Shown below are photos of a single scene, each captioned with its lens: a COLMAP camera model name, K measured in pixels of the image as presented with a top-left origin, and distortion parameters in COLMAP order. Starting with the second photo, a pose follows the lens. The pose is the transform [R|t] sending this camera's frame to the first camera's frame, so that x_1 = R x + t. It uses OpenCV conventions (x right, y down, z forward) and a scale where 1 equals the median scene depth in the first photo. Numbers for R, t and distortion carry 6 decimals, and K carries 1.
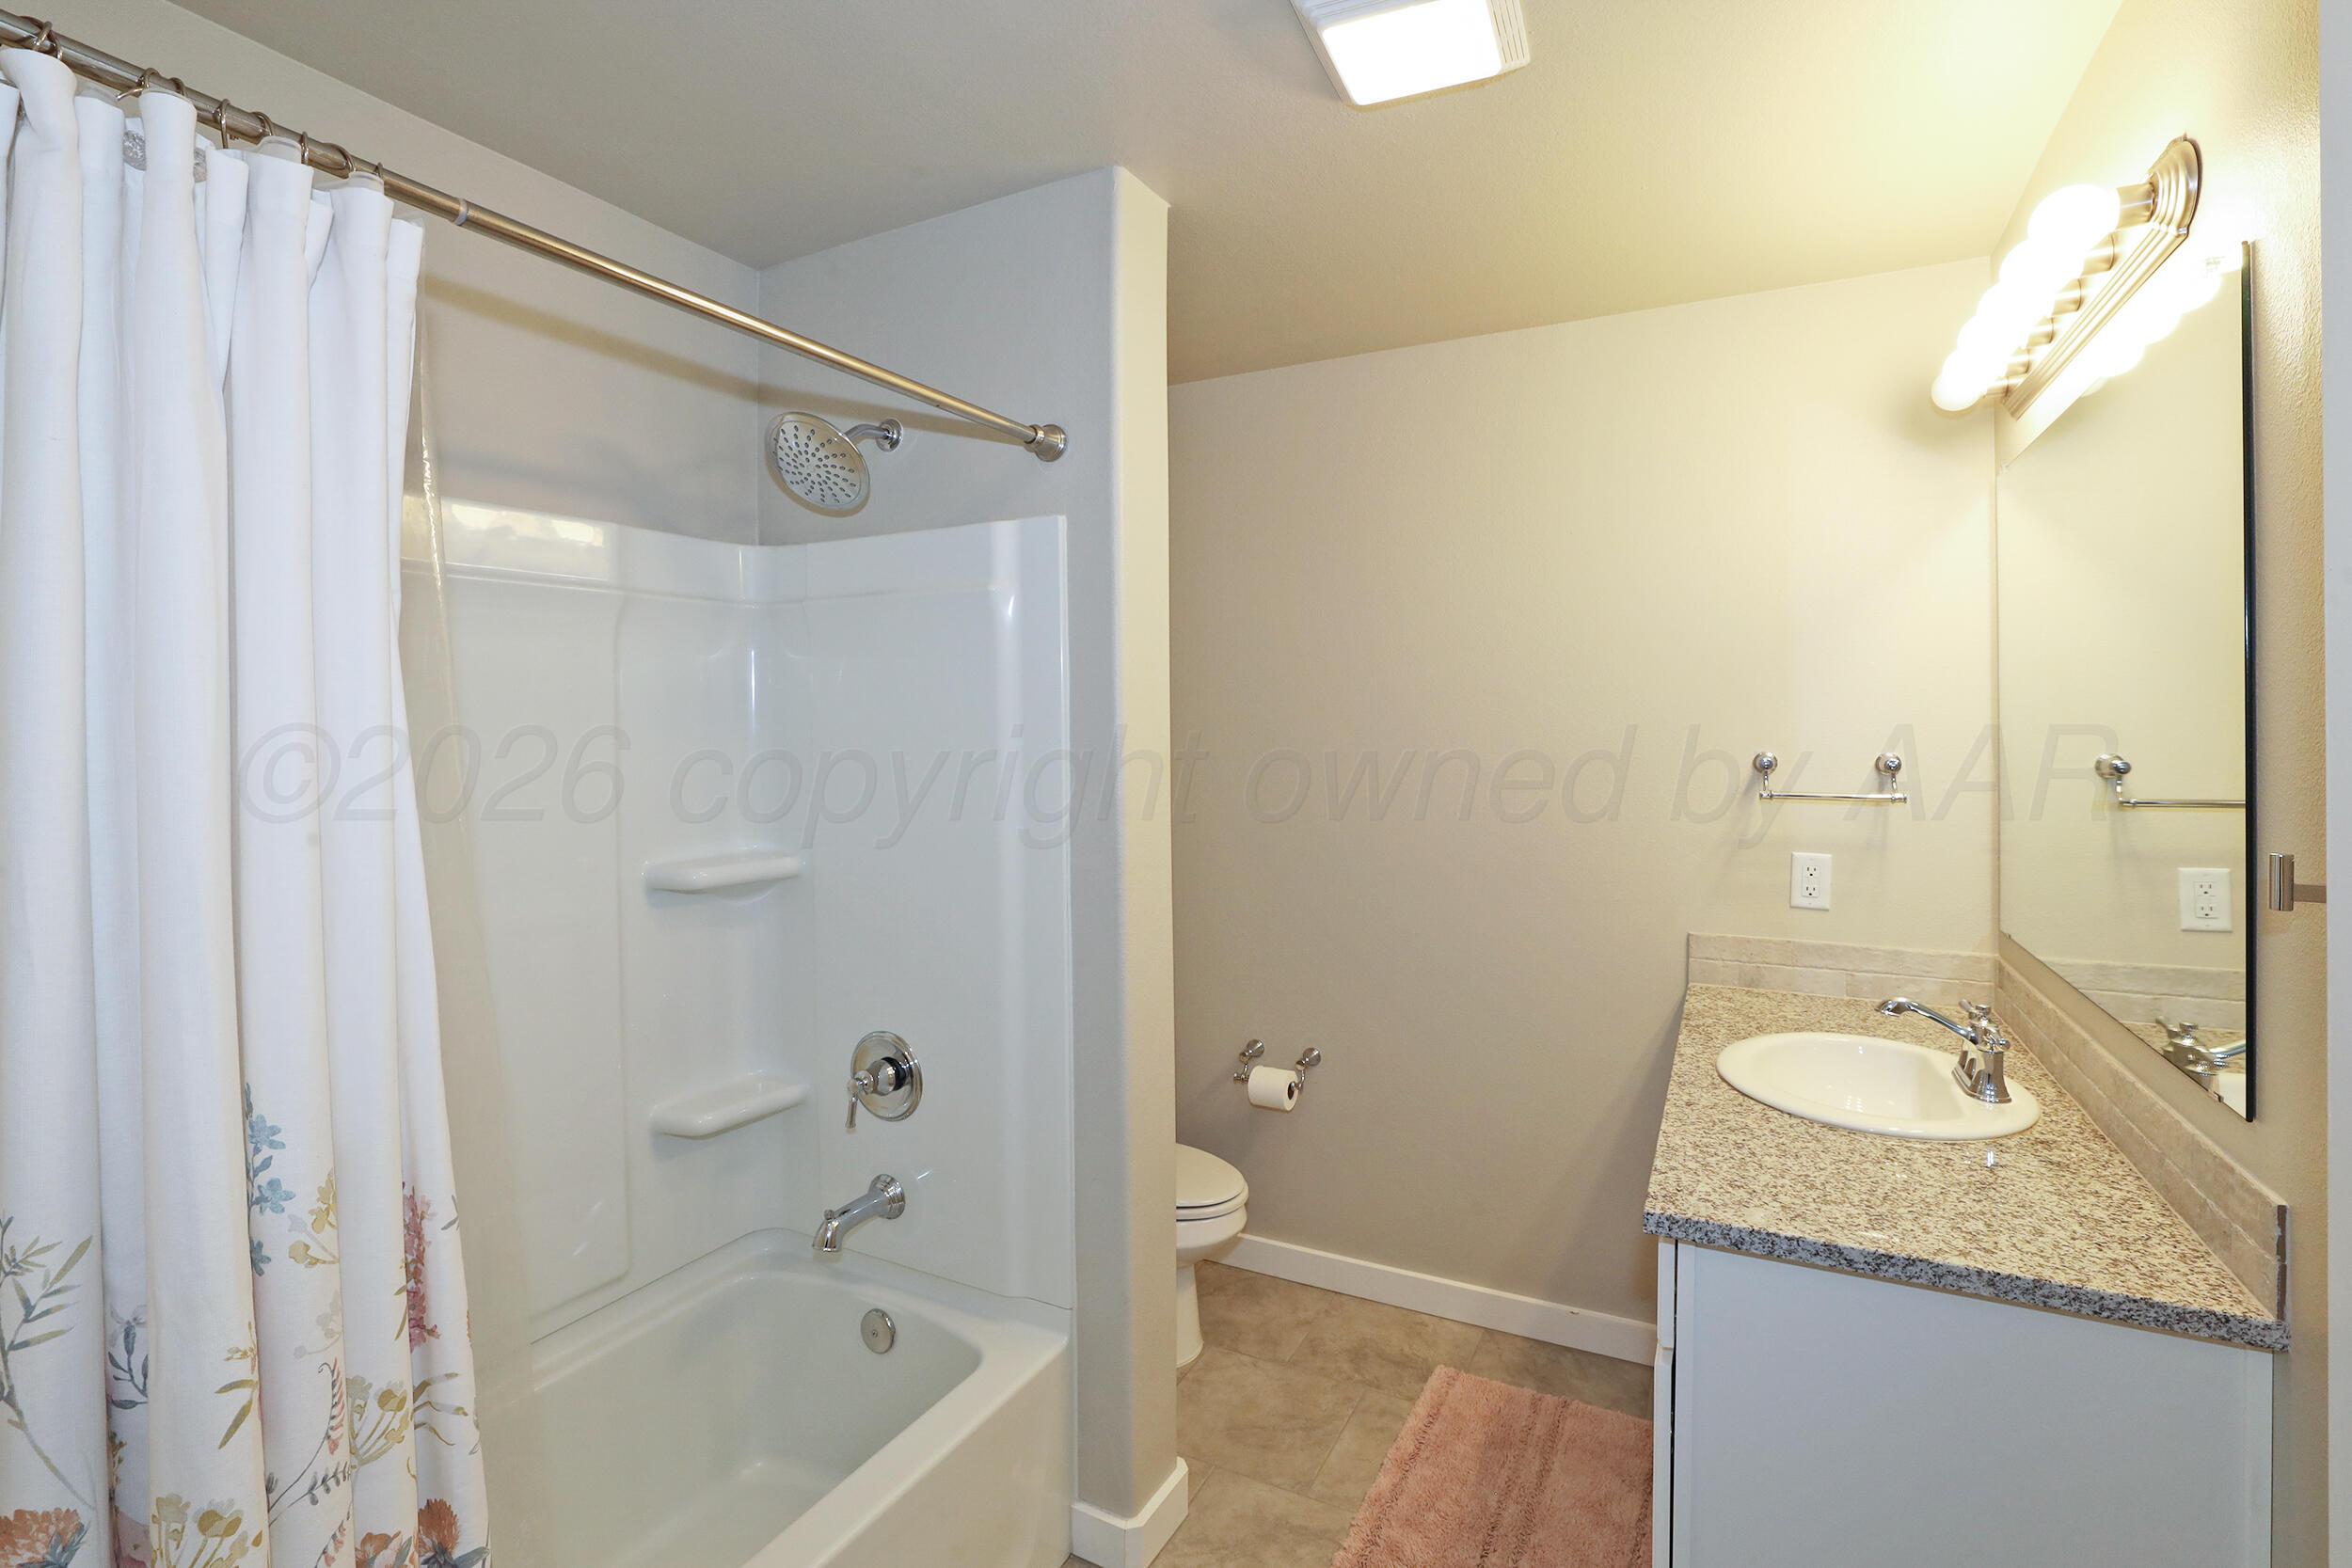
lens RADIAL K [[1053.8, 0, 1166.0], [0, 1053.8, 744.2], [0, 0, 1]] dist [-0.046848, 0.017829]
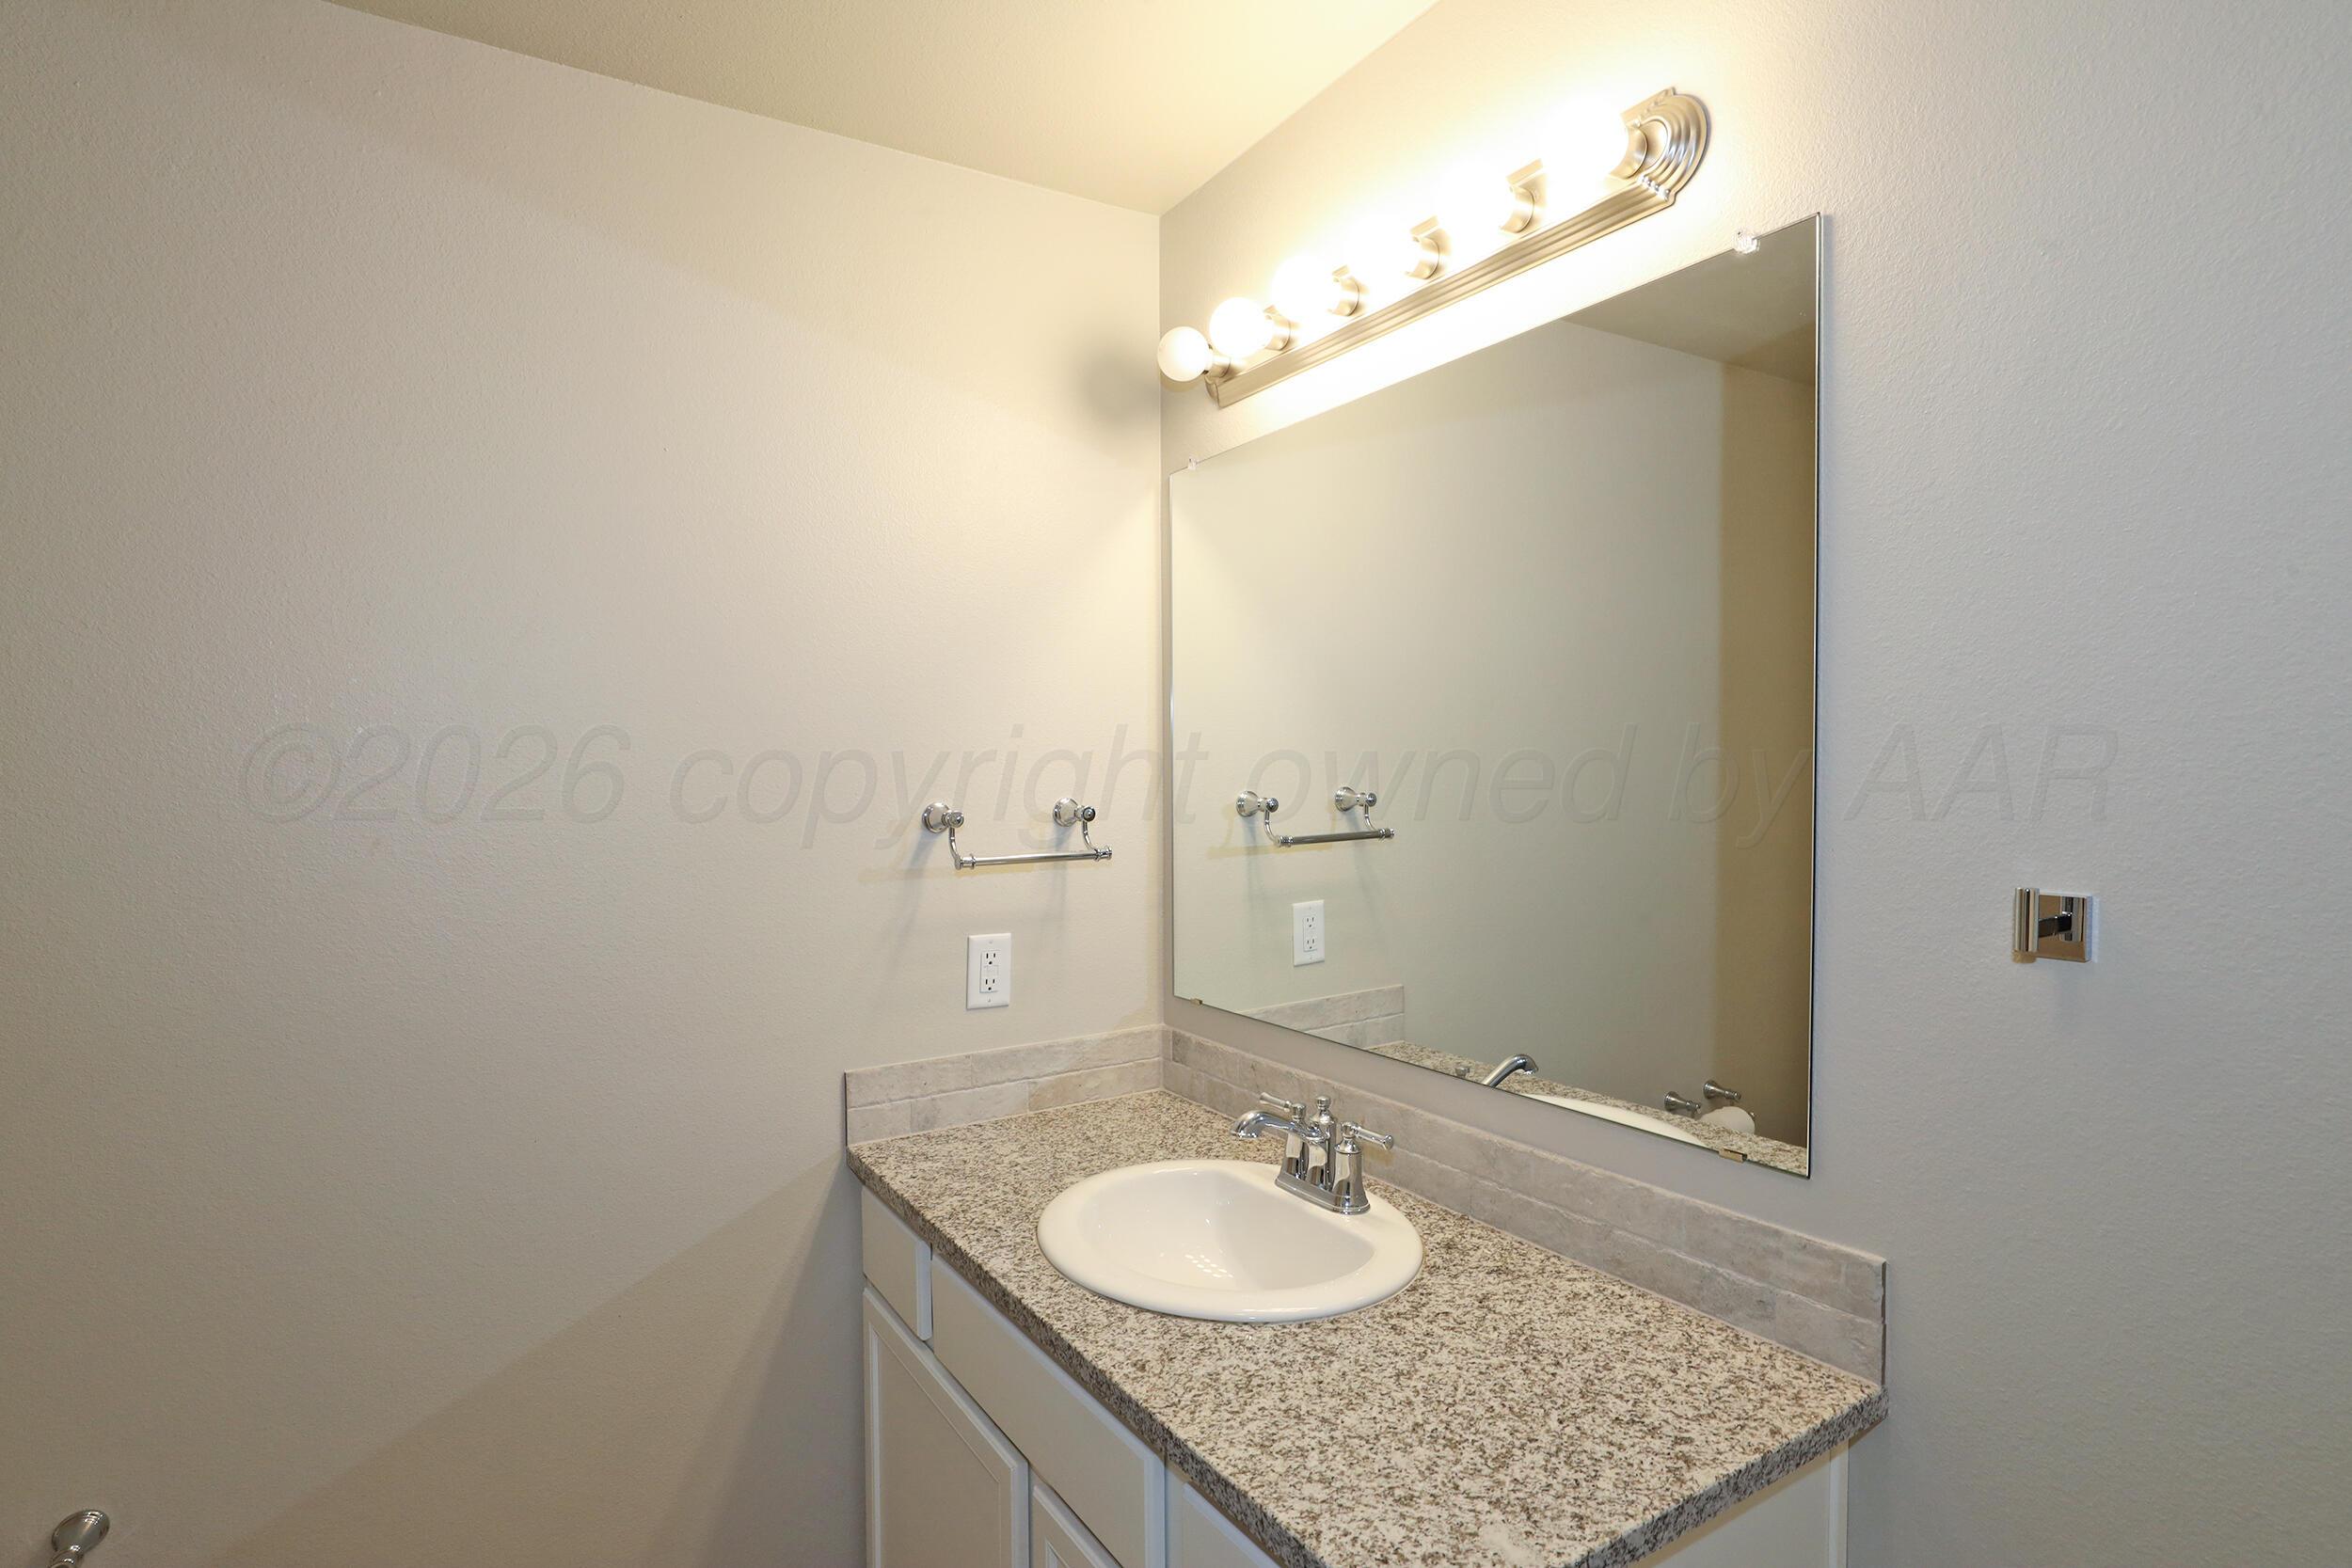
lens RADIAL K [[1220.5, 0, 1176.9], [0, 1220.5, 802.3], [0, 0, 1]] dist [-0.004801, -0.000238]
pose [[0.495971, -0.032501, 0.867731, -0.124319], [0.030165, 0.999341, 0.020188, -0.007902], [-0.867815, 0.016163, 0.496624, 0.685101]]
